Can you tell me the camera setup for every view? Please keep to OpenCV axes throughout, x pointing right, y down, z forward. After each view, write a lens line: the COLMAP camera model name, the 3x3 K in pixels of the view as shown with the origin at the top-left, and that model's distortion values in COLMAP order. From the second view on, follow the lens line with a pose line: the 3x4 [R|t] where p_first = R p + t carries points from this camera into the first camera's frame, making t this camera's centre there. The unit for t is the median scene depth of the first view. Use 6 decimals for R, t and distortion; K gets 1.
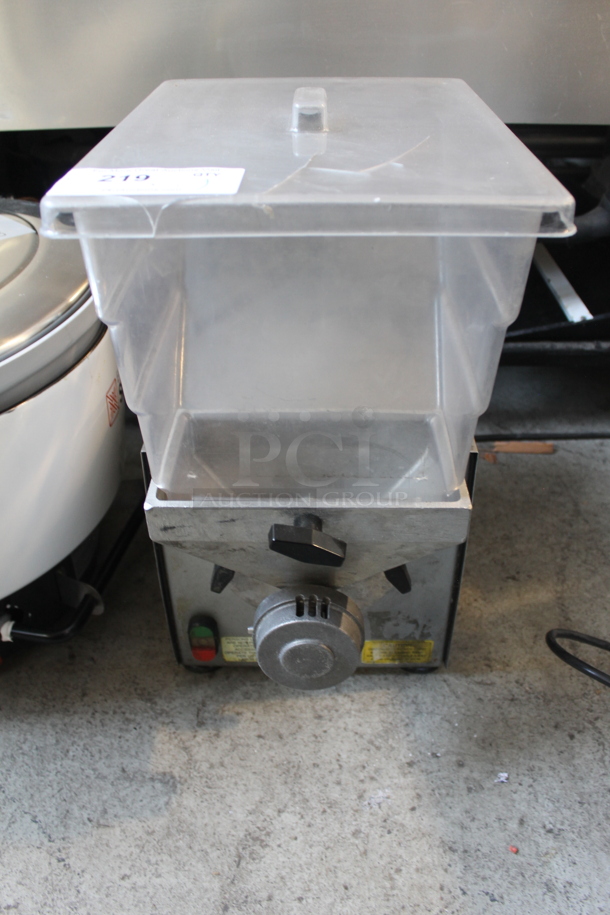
lens RADIAL K [[761.8, 0, 305.0], [0, 761.8, 457.5], [0, 0, 1]] dist [-0.115201, 0.001514]
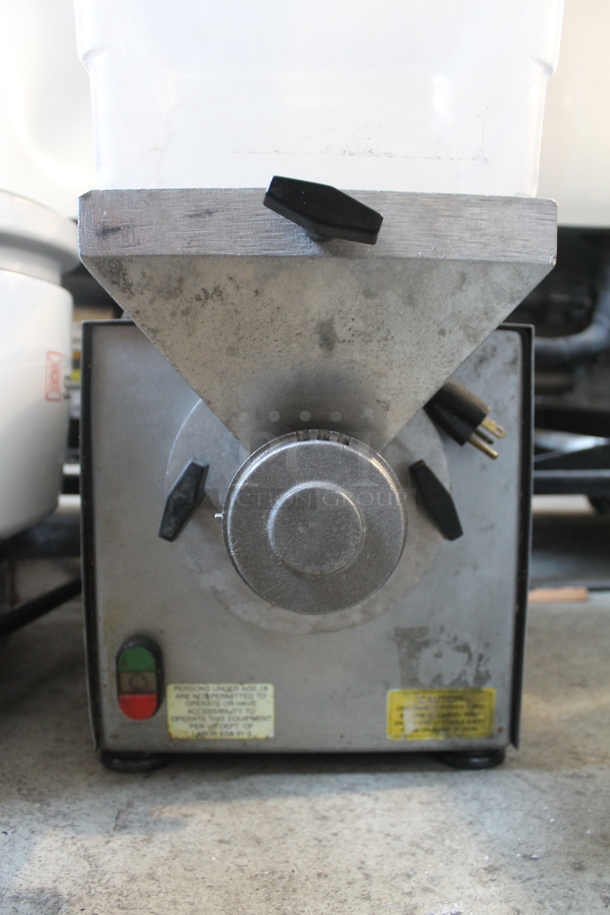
lens RADIAL K [[751.6, 0, 317.9], [0, 751.6, 457.9], [0, 0, 1]] dist [-0.140551, 0.091672]
pose [[0.998304, 0.014506, 0.056375, -0.022048], [0.015913, 0.863560, -0.503995, 0.393830], [-0.055994, 0.504038, 0.861865, 0.361429]]
